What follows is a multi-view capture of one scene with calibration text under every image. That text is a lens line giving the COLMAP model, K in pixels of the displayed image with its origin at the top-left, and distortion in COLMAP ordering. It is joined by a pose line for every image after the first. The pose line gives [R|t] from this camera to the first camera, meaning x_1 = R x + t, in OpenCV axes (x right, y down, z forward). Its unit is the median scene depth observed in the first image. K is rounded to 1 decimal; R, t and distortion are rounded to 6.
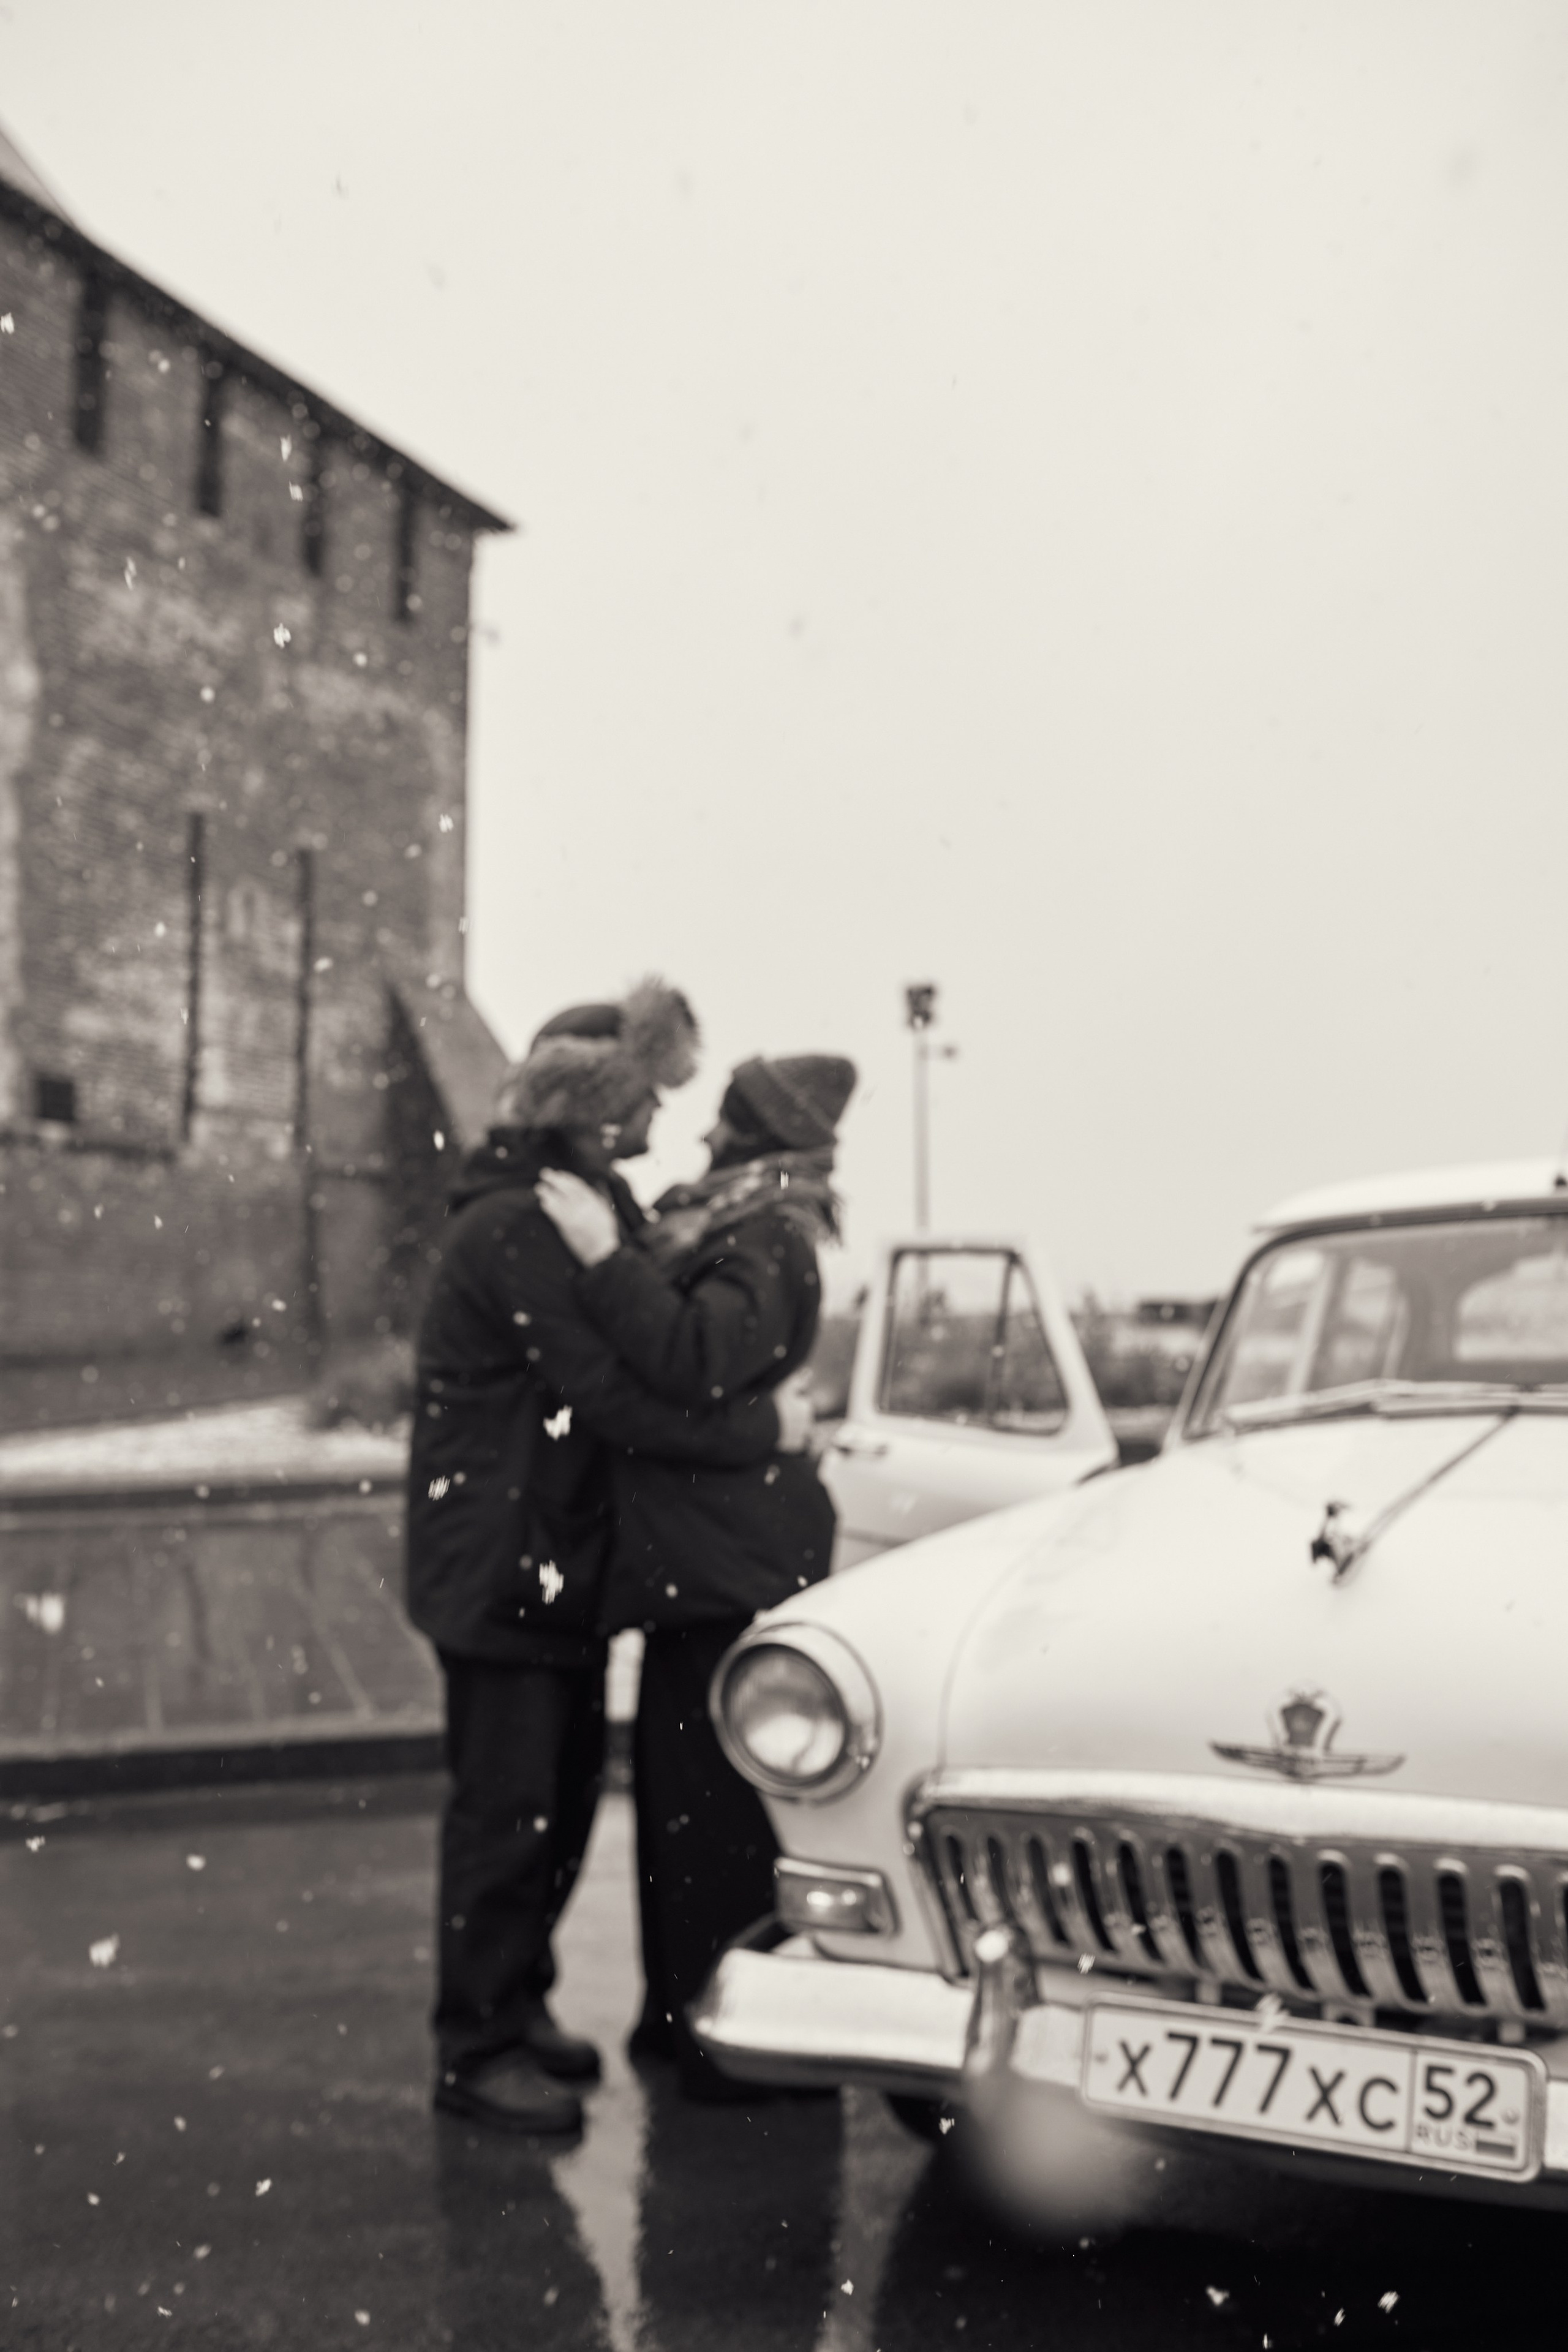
lens RADIAL K [[2276.6, 0, 766.0], [0, 2276.6, 1159.1], [0, 0, 1]] dist [-0.103149, 0.097309]
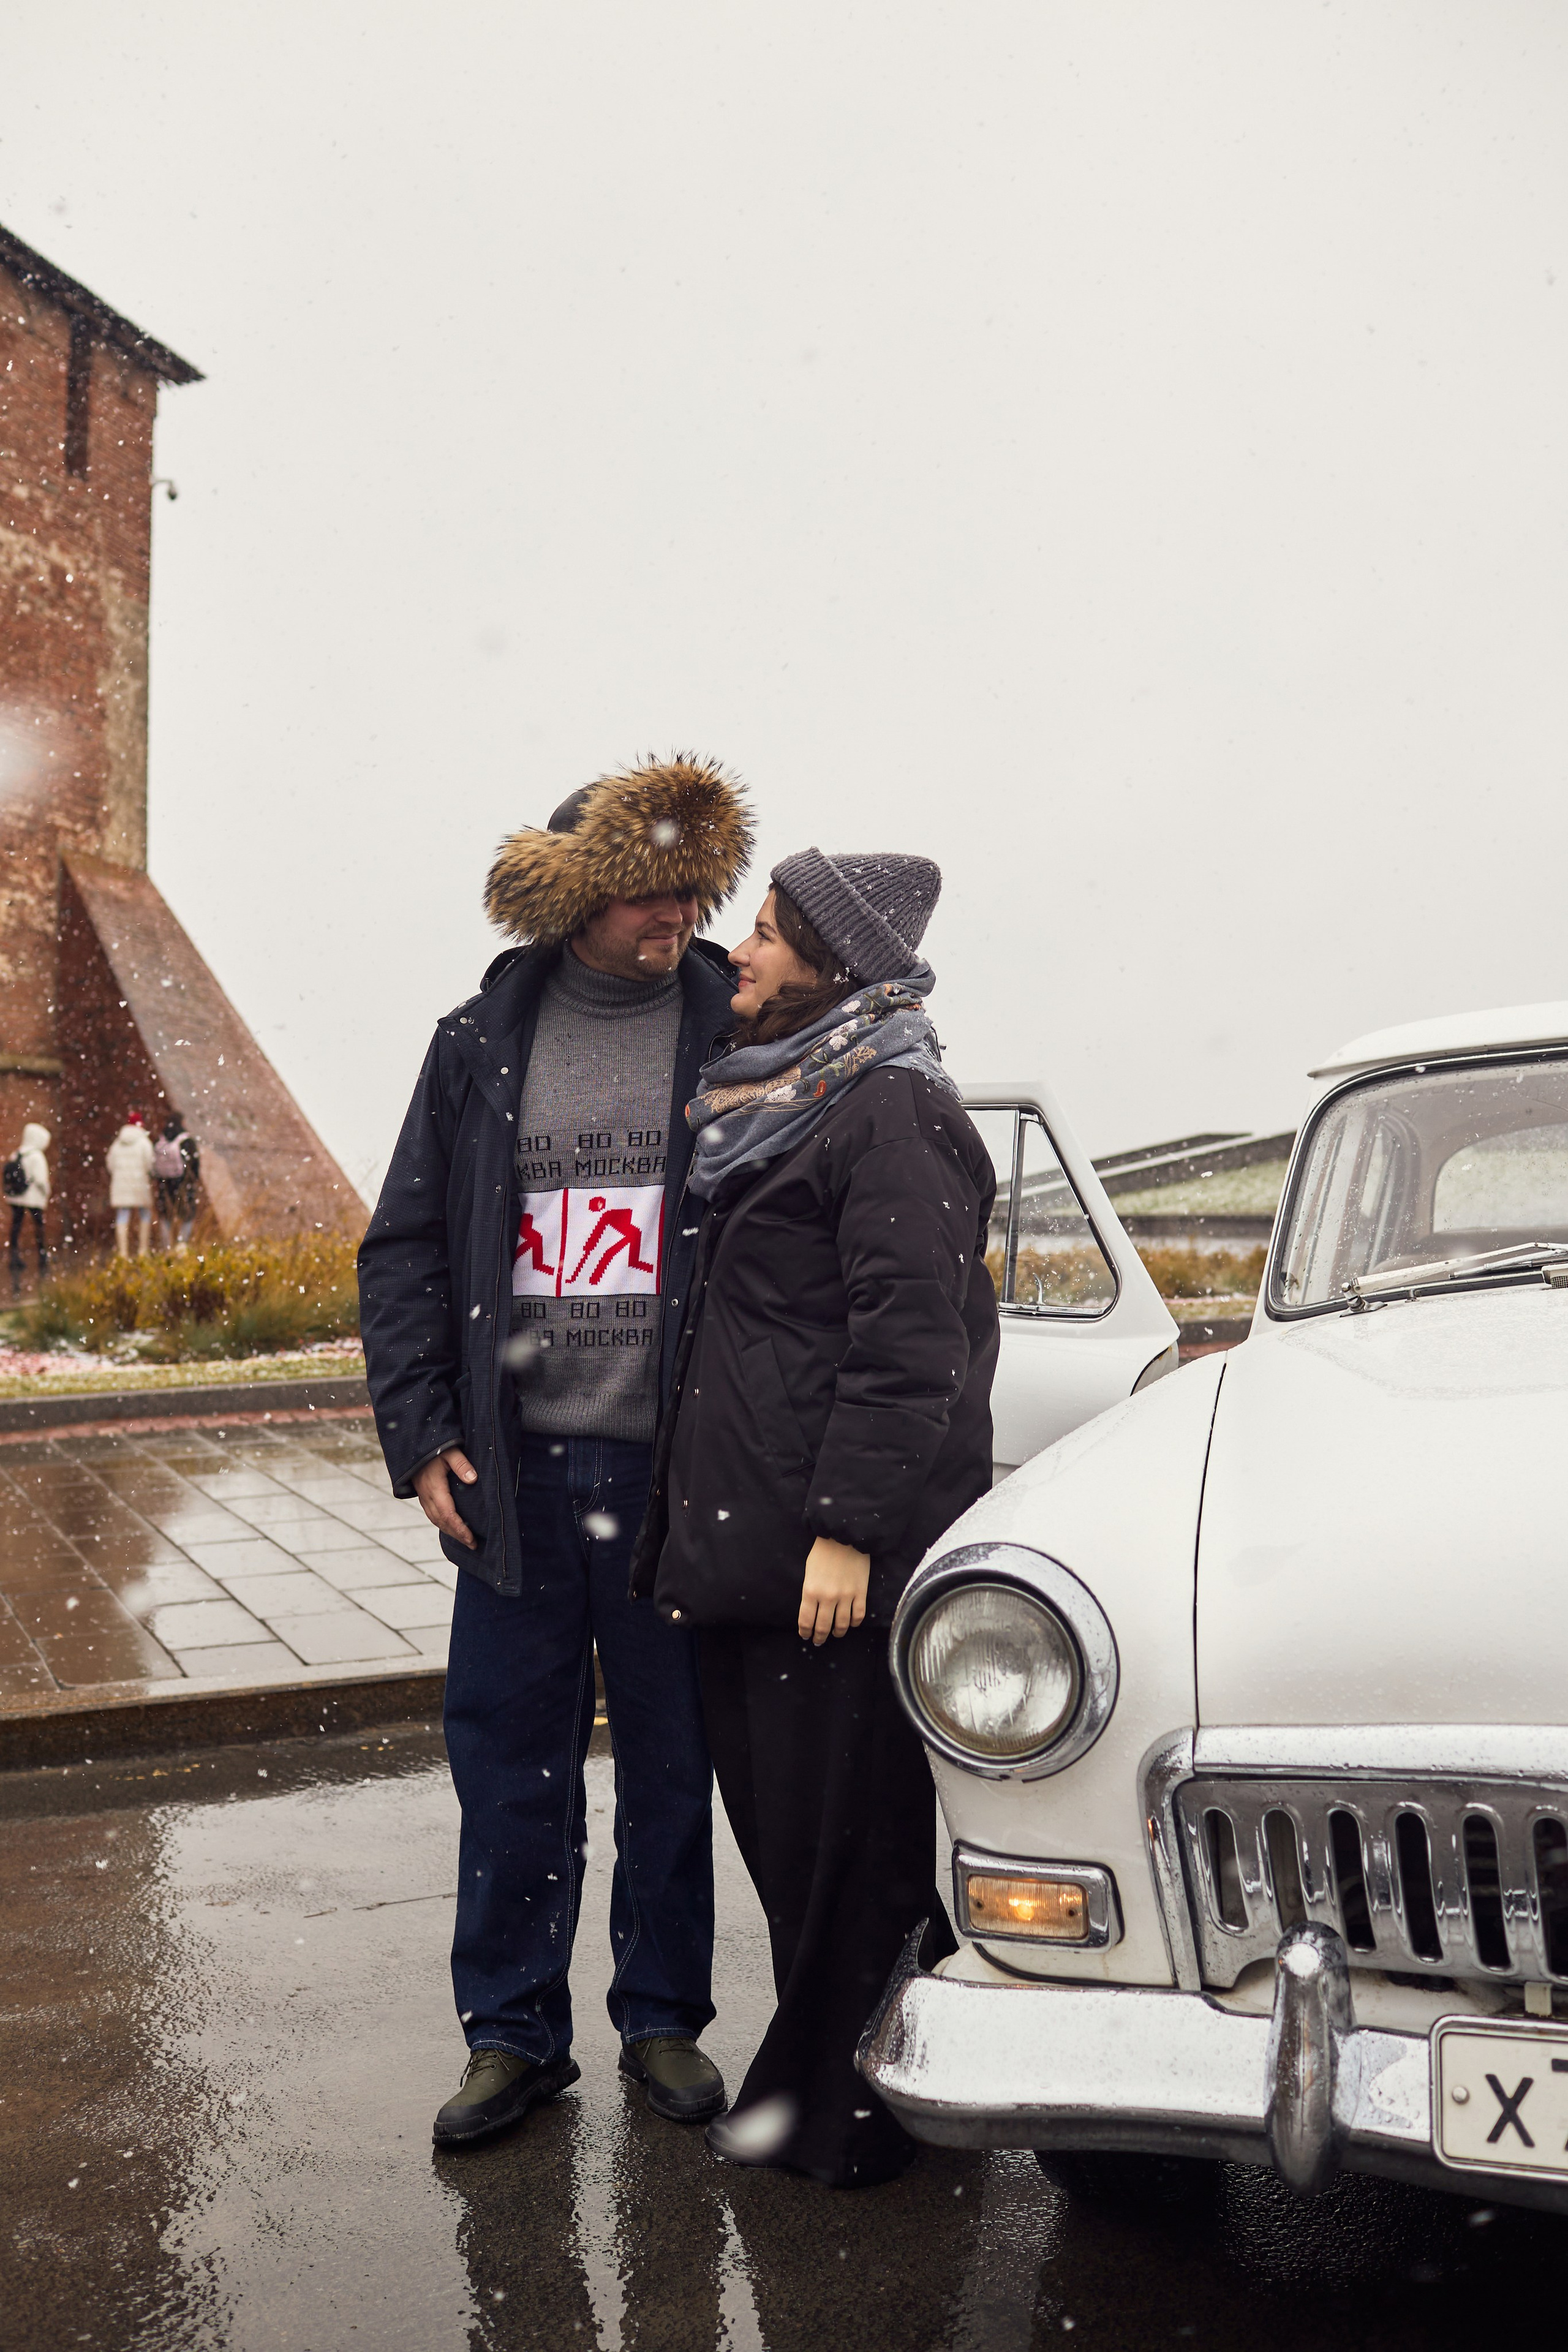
lens RADIAL K [[2391.7, 0, 710.2], [0, 2391.7, 1003.4], [0, 0, 1]] dist [-0.070043, 0.025913]
pose [[0.993523, -0.001743, 0.113619, -0.087562], [0.004553, 0.999690, -0.024472, 0.019148], [-0.113541, 0.024831, 0.993223, 0.097356]]
